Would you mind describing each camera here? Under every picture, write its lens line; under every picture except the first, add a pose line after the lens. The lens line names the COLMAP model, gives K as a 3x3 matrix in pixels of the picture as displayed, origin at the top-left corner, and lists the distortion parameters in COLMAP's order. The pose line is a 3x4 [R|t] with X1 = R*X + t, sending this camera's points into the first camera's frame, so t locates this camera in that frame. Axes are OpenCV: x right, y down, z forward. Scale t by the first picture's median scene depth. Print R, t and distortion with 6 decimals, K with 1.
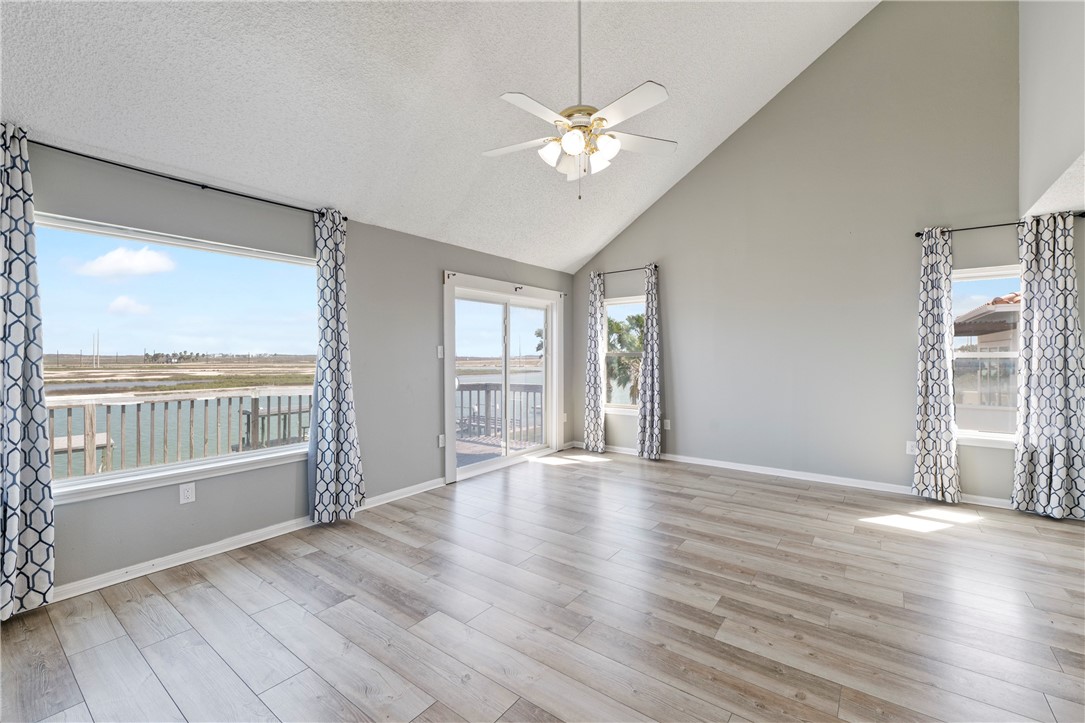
lens RADIAL K [[428.1, 0, 555.3], [0, 428.1, 363.1], [0, 0, 1]] dist [0.000869, -0.000266]
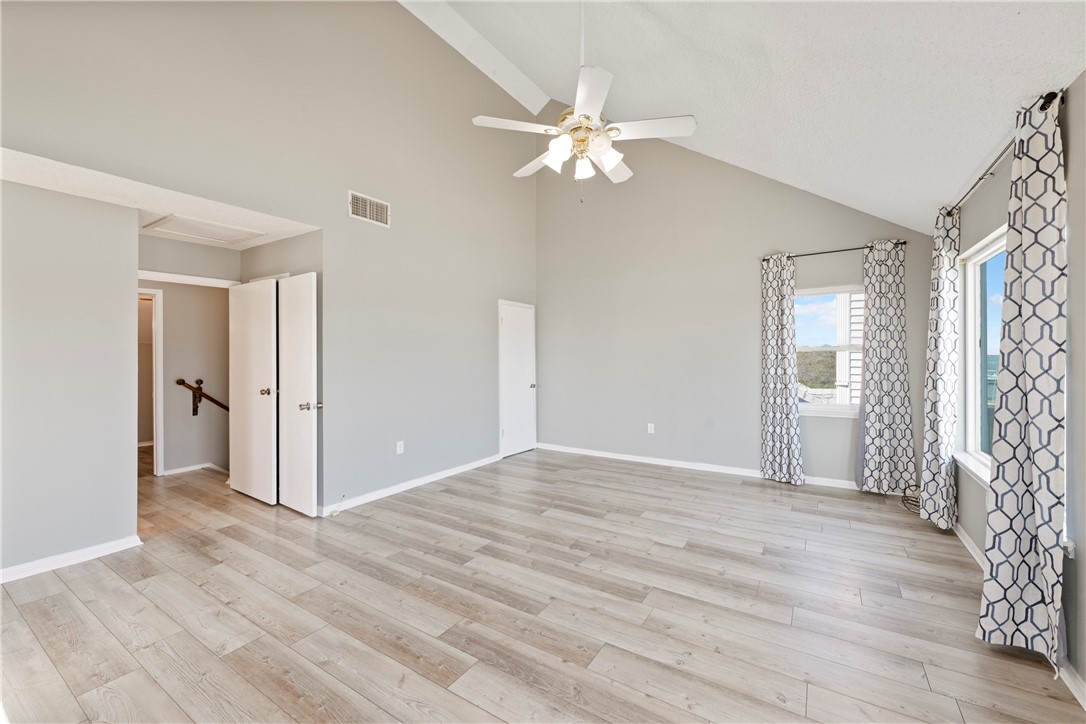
lens RADIAL K [[428.5, 0, 555.8], [0, 428.5, 363.6], [0, 0, 1]] dist [0.000869, -0.000266]
pose [[-0.996661, 0.008113, -0.081242, 0.214068], [0.005272, 0.999369, 0.035128, -0.052705], [0.081475, 0.034582, -0.996075, 2.104021]]
